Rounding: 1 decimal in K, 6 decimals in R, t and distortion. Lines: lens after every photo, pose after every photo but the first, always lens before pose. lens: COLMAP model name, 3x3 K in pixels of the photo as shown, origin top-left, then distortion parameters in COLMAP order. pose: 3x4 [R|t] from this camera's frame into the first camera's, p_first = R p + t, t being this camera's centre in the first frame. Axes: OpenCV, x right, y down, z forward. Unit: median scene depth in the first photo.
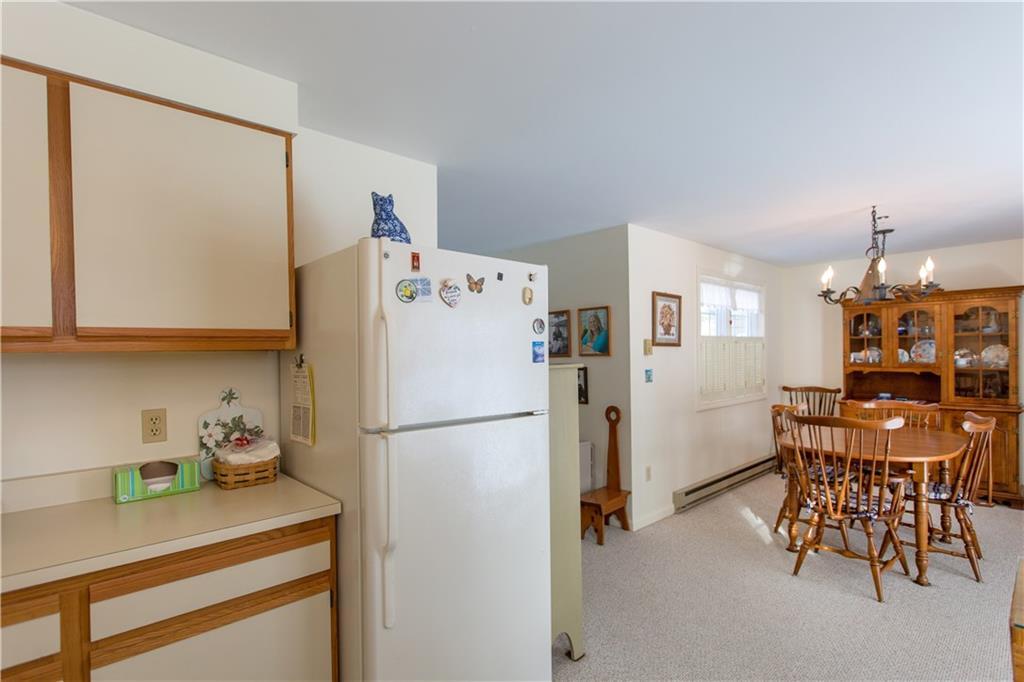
lens RADIAL K [[494.3, 0, 512.2], [0, 494.3, 347.2], [0, 0, 1]] dist [0.000414, 0.000058]
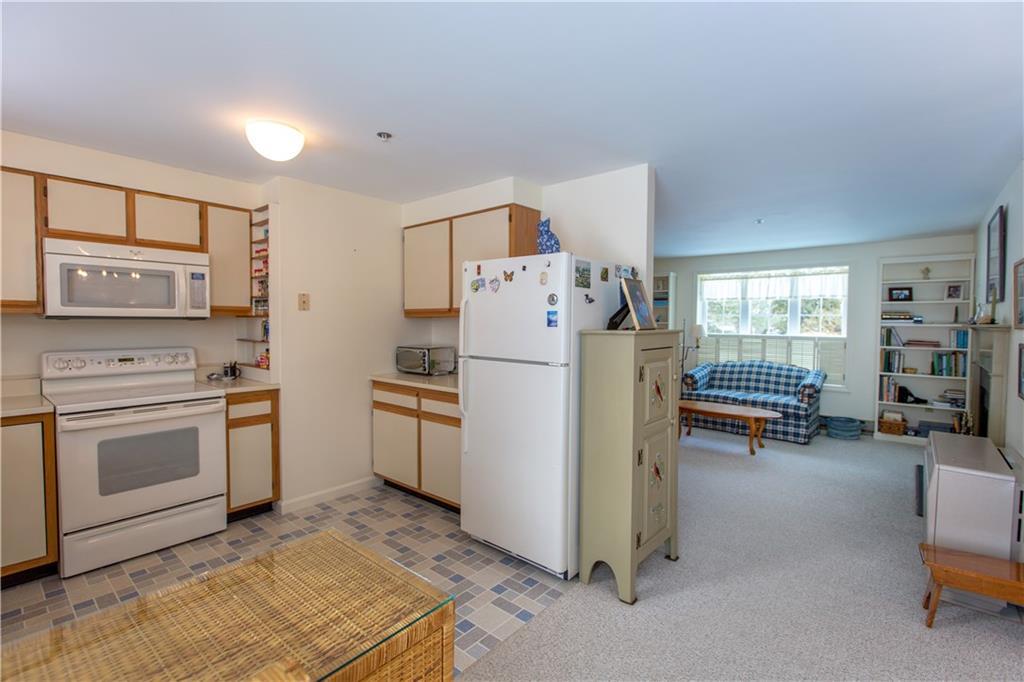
lens RADIAL K [[469.3, 0, 501.9], [0, 469.3, 335.6], [0, 0, 1]] dist [0.000671, -0.000085]
pose [[0.110039, 0.042085, -0.993036, 1.449965], [0.002051, 0.999091, 0.042569, 0.000671], [0.993925, -0.006721, 0.109853, 0.807633]]
